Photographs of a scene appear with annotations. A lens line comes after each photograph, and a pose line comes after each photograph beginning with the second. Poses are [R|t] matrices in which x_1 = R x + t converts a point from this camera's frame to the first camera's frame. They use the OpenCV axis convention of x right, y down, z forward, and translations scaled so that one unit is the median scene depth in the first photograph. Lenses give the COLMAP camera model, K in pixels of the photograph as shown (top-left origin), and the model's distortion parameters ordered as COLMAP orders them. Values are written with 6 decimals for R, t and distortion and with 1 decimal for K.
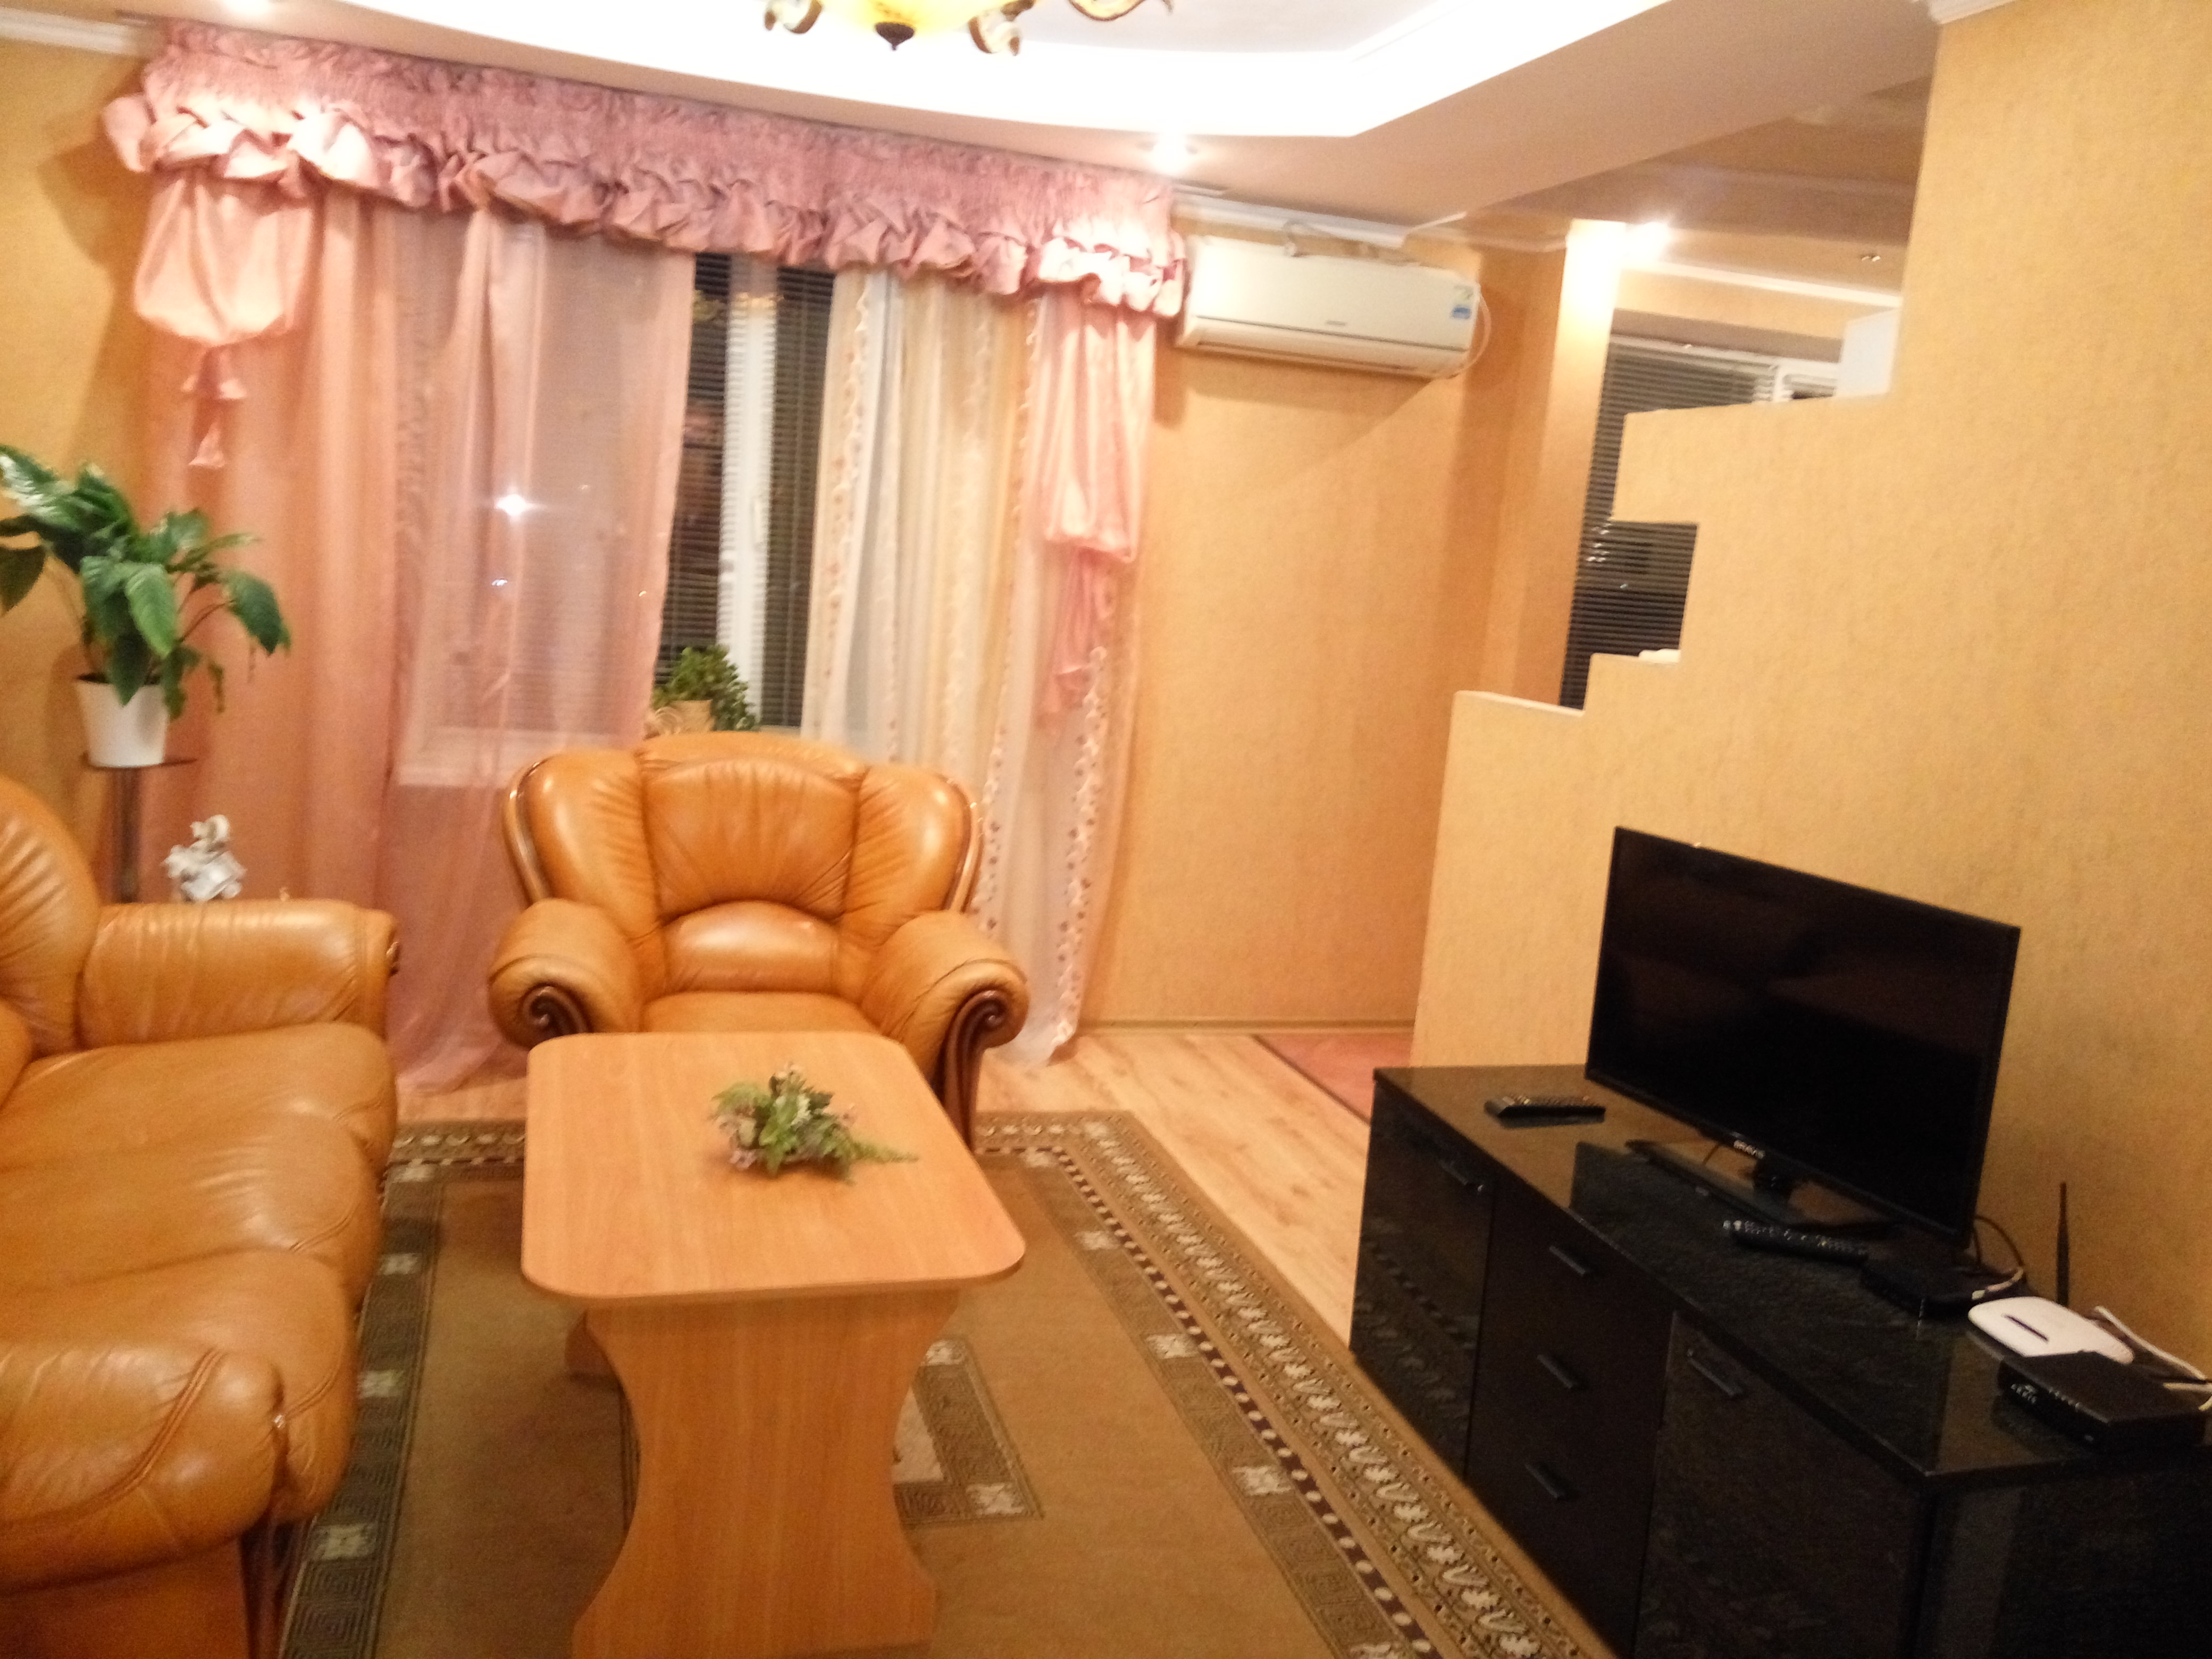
lens RADIAL K [[1777.8, 0, 1097.8], [0, 1777.8, 844.4], [0, 0, 1]] dist [0.090891, -0.099443]
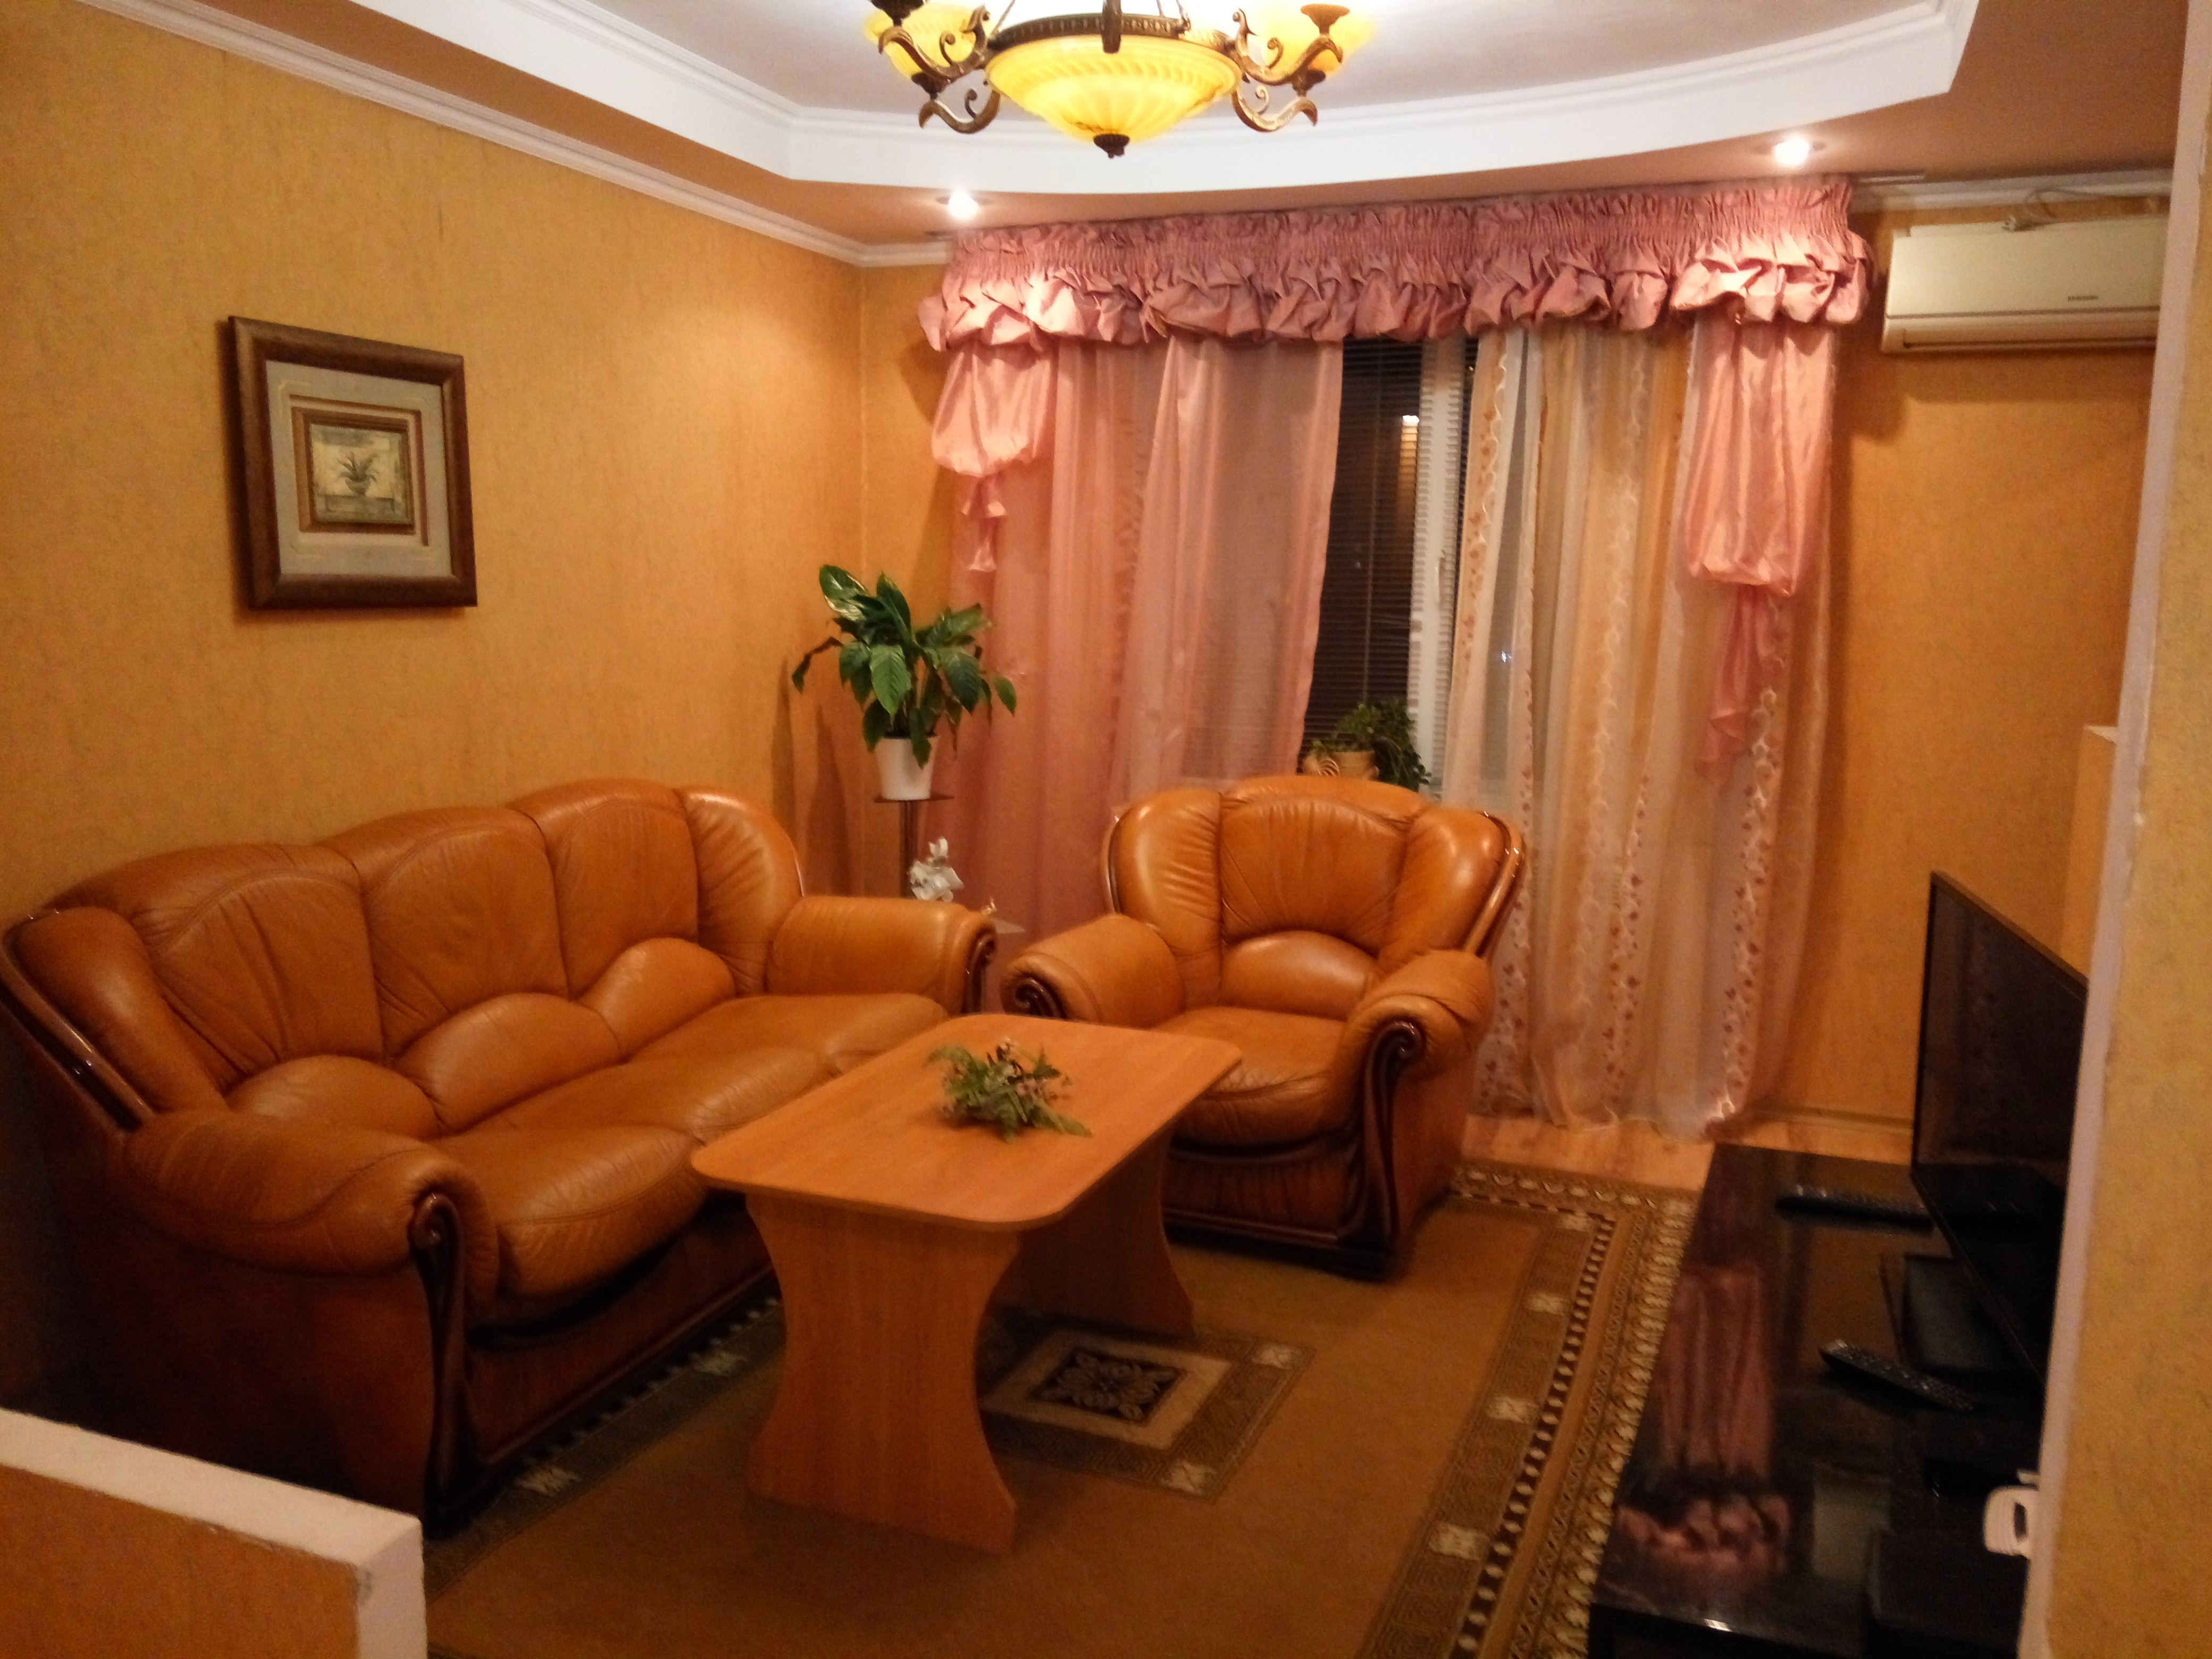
lens RADIAL K [[1777.8, 0, 1098.6], [0, 1777.8, 838.2], [0, 0, 1]] dist [0.090891, -0.099443]
pose [[0.771065, 0.024353, -0.636291, 0.377443], [-0.058024, 0.997798, -0.032124, 0.017370], [0.634108, 0.061690, 0.770780, 0.085512]]
